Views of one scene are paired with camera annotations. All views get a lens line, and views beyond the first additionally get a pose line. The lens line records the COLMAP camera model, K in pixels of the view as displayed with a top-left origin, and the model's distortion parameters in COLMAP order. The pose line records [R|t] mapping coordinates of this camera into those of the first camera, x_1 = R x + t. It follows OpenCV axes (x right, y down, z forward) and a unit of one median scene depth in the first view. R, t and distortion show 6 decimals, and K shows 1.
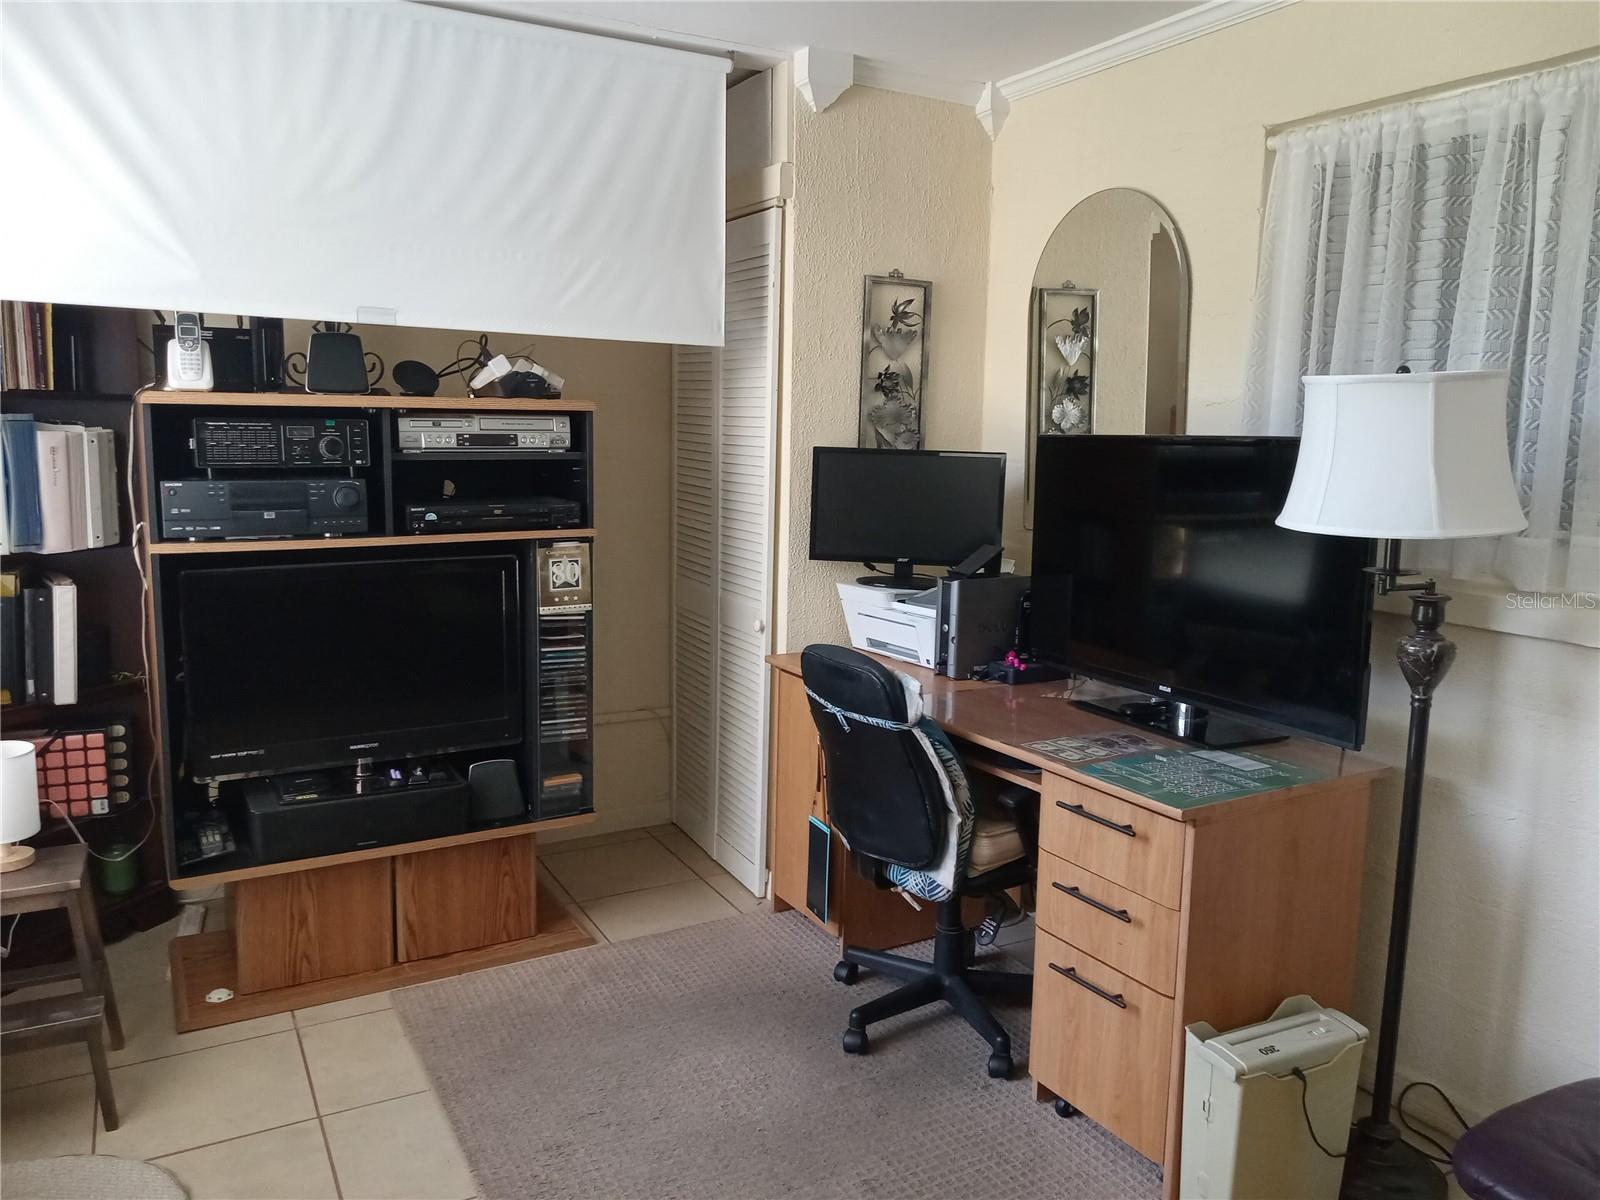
lens RADIAL K [[1195.0, 0, 794.1], [0, 1195.0, 590.2], [0, 0, 1]] dist [0.026914, -0.041084]
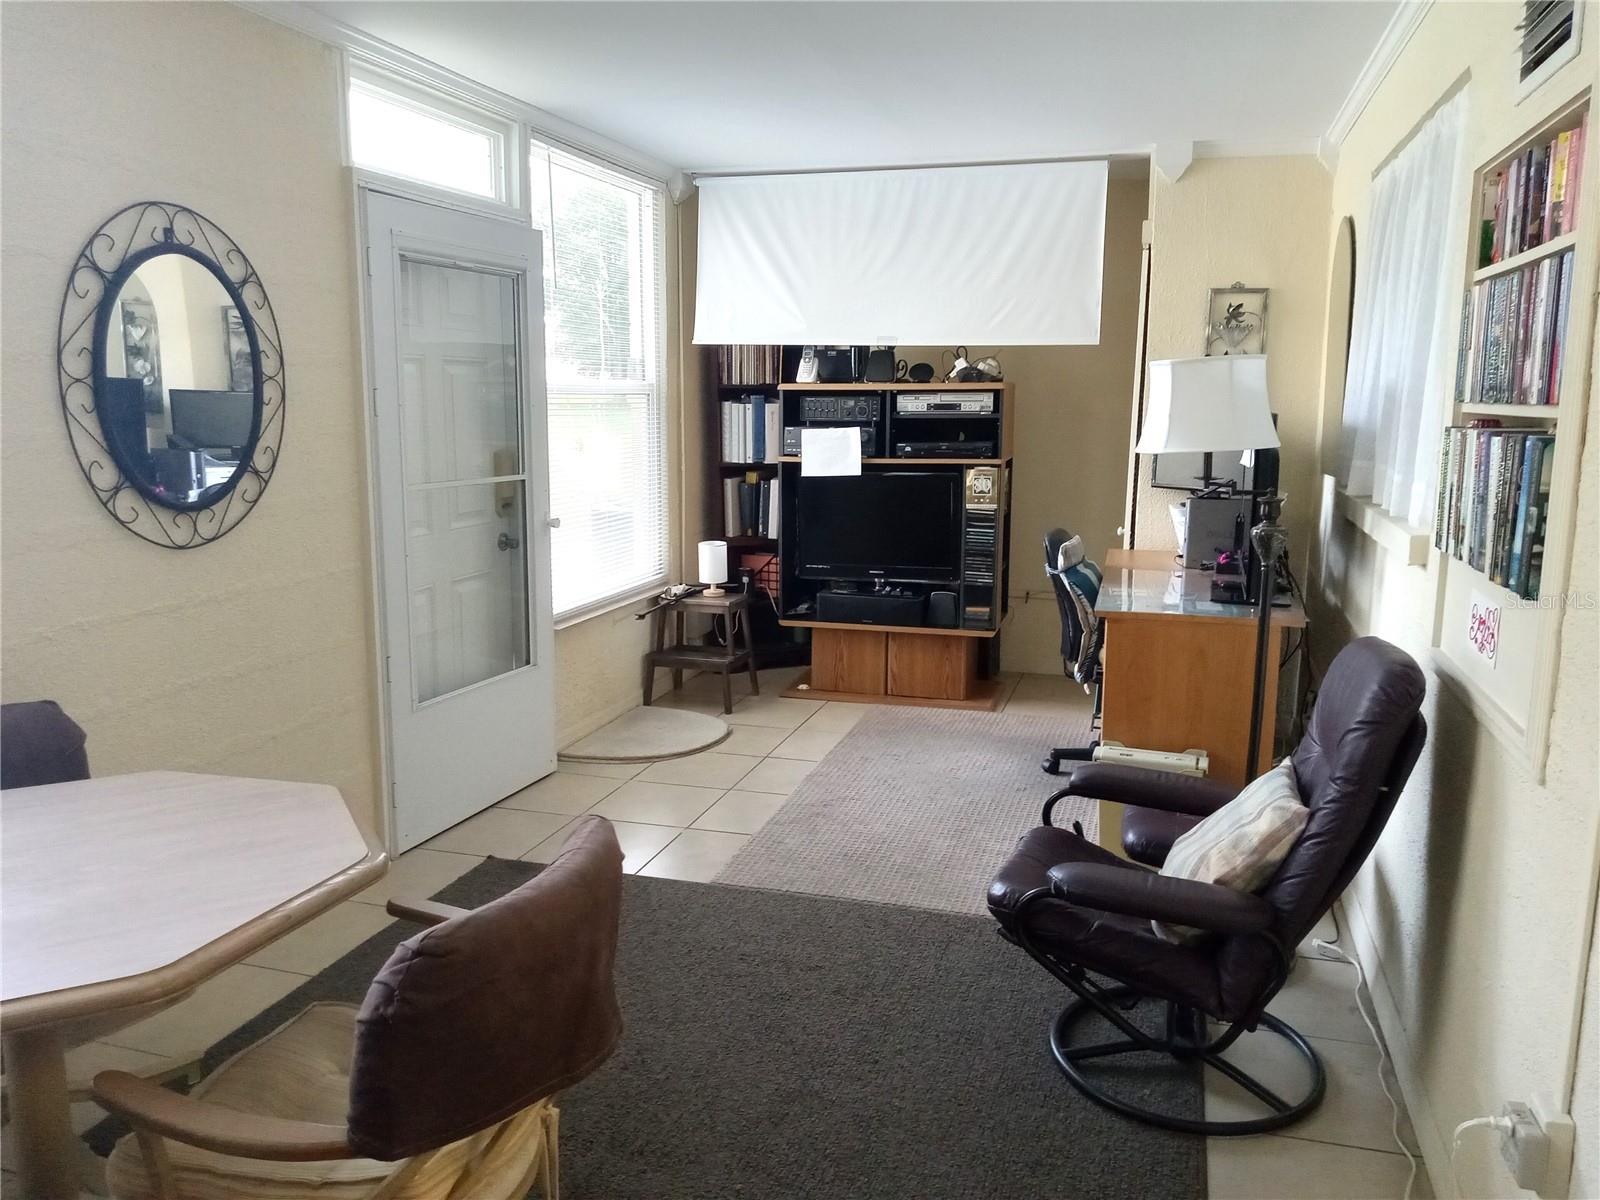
lens RADIAL K [[1195.0, 0, 800.8], [0, 1195.0, 594.0], [0, 0, 1]] dist [0.026914, -0.041084]
pose [[0.688209, 0.104130, -0.718001, 0.876902], [-0.090728, 0.994230, 0.057228, 0.066488], [0.719818, 0.025758, 0.693685, -0.365684]]
